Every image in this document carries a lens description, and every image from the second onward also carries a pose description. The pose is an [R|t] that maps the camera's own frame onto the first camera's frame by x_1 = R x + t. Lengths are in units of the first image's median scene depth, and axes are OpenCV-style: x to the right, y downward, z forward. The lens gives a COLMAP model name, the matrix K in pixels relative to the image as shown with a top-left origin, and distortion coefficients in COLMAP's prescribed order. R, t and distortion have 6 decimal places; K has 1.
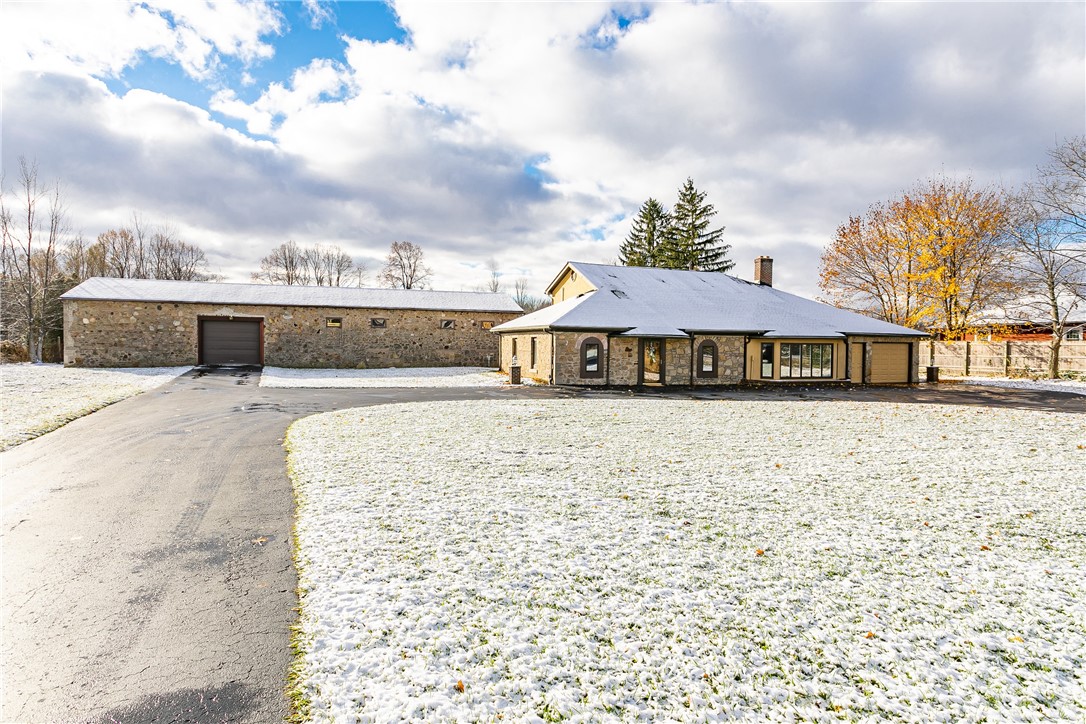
lens RADIAL K [[645.1, 0, 542.8], [0, 645.1, 408.2], [0, 0, 1]] dist [-0.002154, 0.001493]
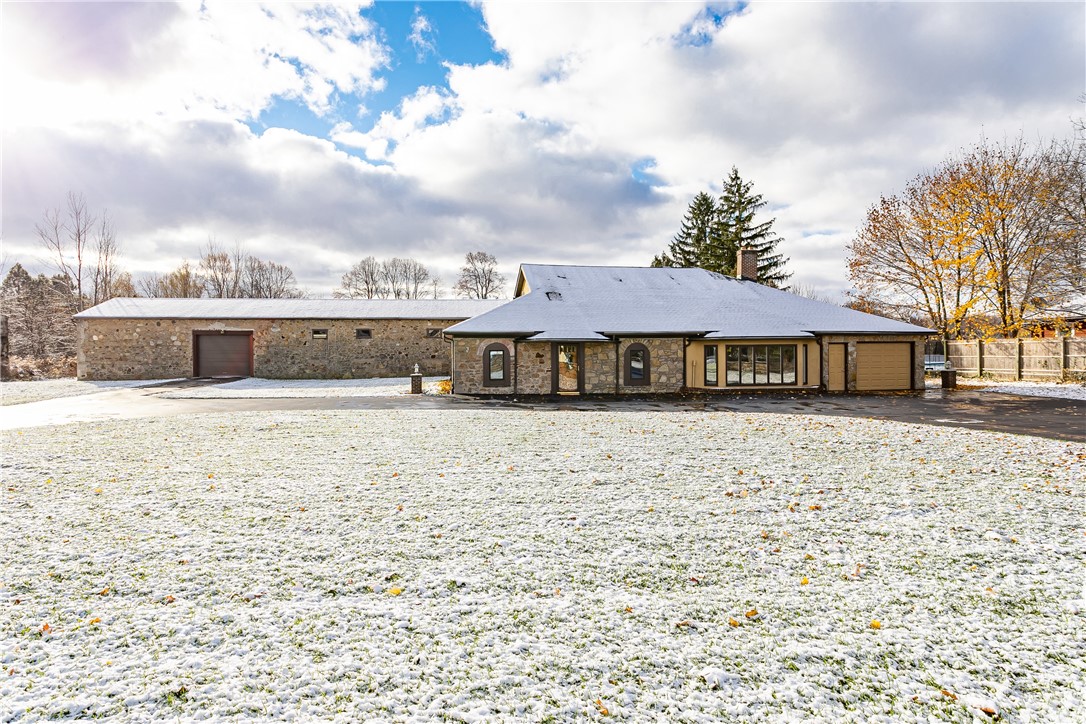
lens RADIAL K [[667.9, 0, 543.0], [0, 667.9, 362.0], [0, 0, 1]] dist [0.003233, -0.000011]
pose [[0.978352, -0.014896, -0.206413, 0.152222], [-0.002888, 0.996326, -0.085589, -0.000179], [0.206929, 0.084333, 0.974714, 0.034714]]
